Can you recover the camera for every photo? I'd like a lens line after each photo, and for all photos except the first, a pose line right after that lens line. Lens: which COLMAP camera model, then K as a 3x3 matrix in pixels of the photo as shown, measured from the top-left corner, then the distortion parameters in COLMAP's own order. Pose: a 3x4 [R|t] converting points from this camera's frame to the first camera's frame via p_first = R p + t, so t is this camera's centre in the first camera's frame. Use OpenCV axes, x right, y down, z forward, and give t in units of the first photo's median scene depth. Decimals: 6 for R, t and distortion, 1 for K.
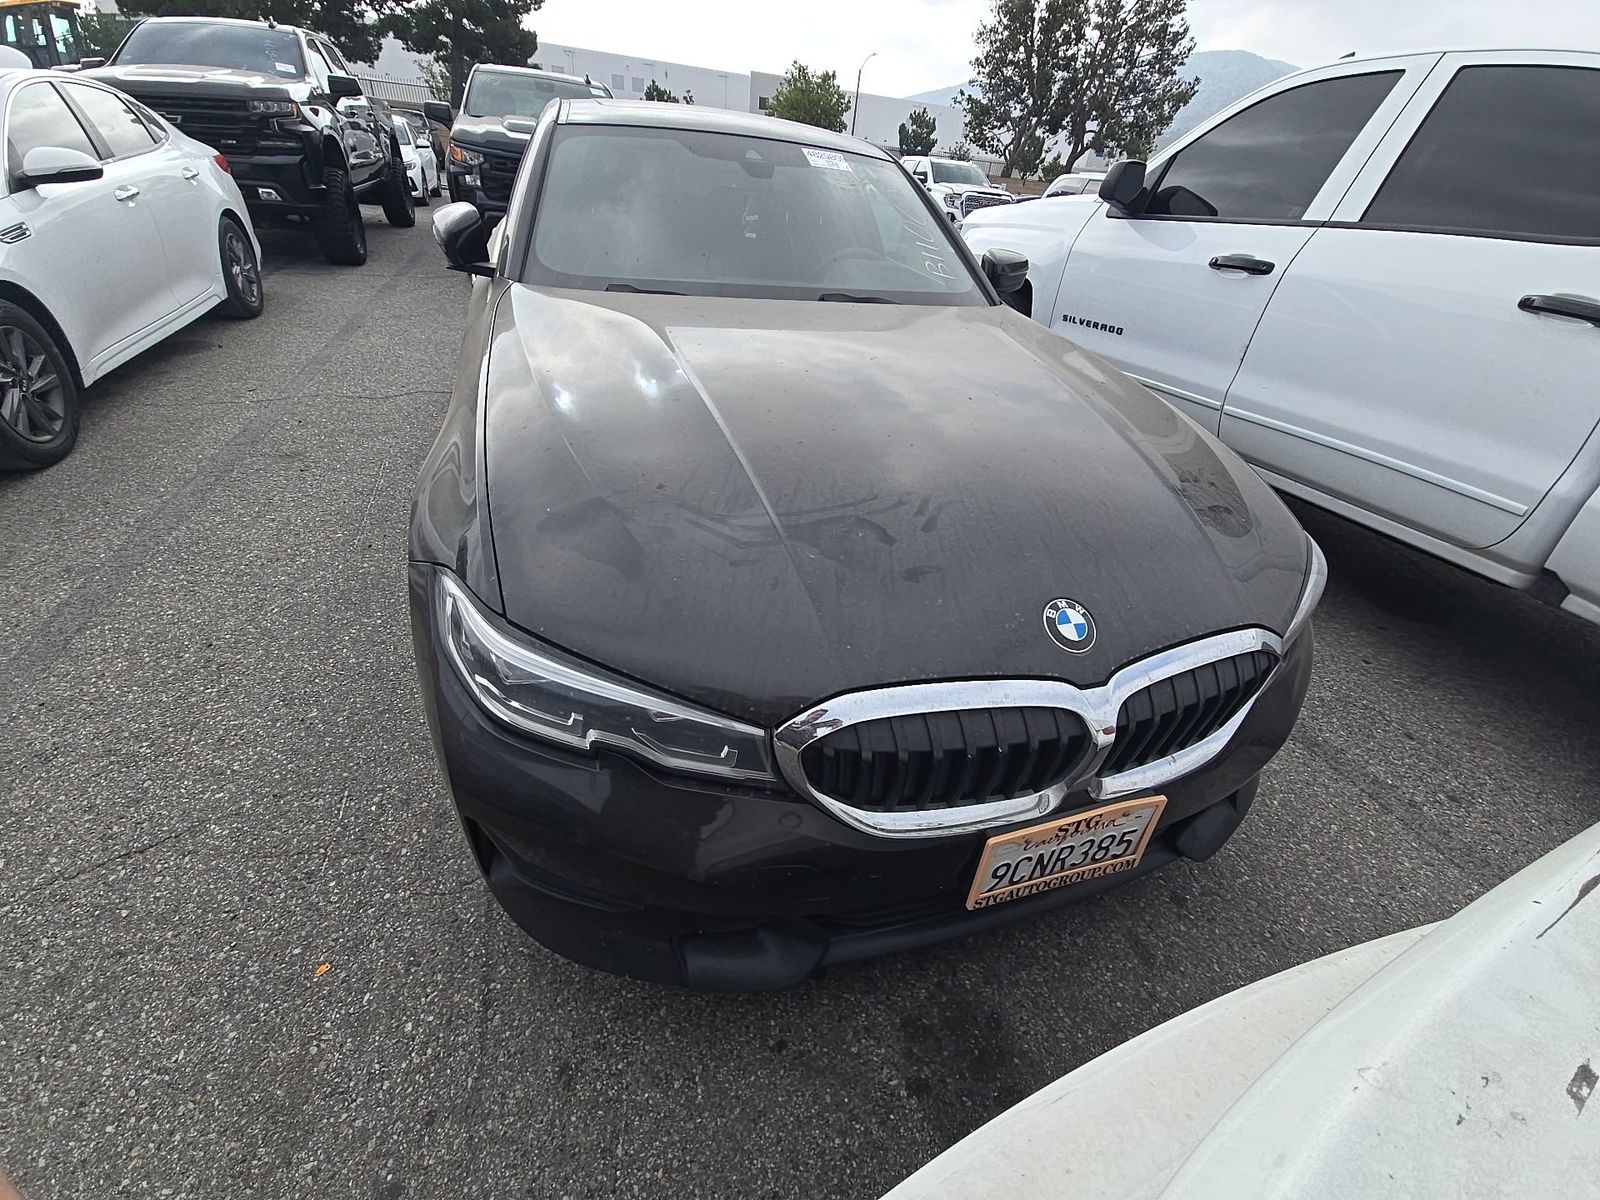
lens RADIAL K [[650.1, 0, 799.3], [0, 650.1, 589.4], [0, 0, 1]] dist [0.011211, -0.008891]
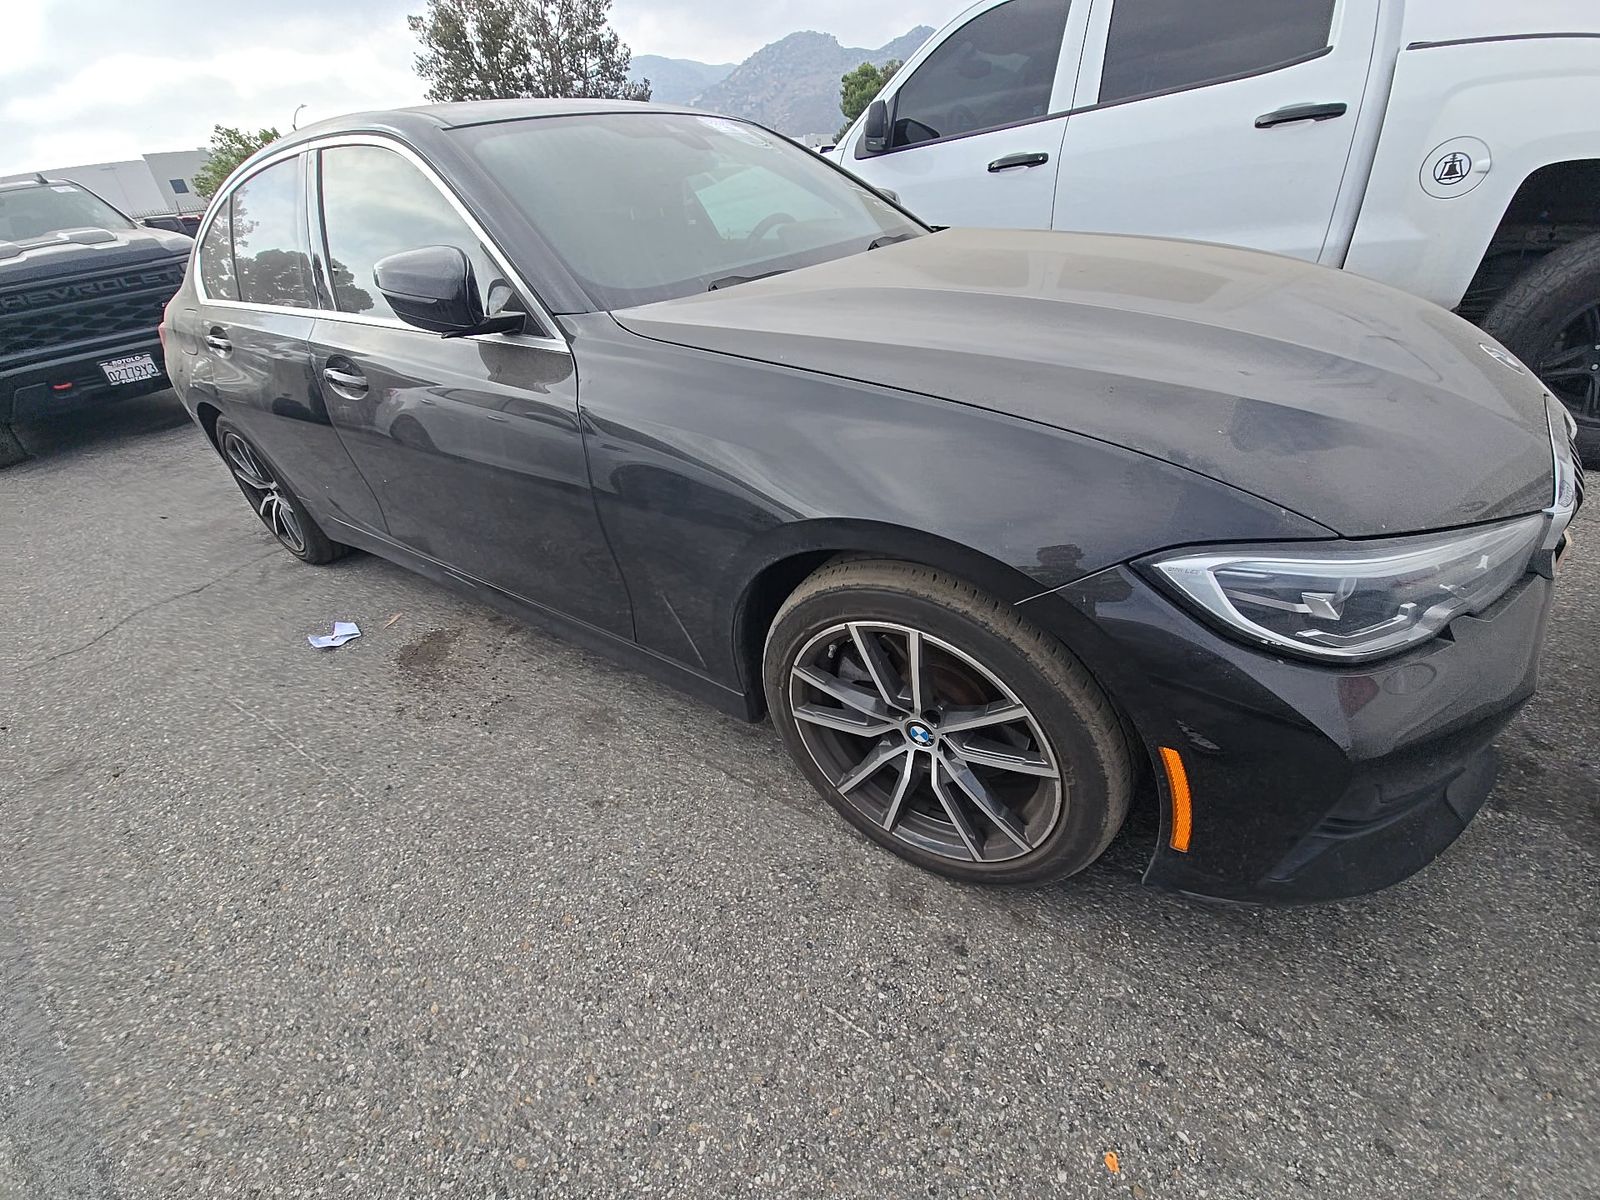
lens RADIAL K [[650.1, 0, 792.9], [0, 650.1, 597.0], [0, 0, 1]] dist [0.011211, -0.008891]
pose [[0.791922, -0.456354, 0.405710, -0.570493], [0.462501, 0.882097, 0.089434, -0.119549], [-0.398689, 0.116816, 0.909616, 0.221275]]
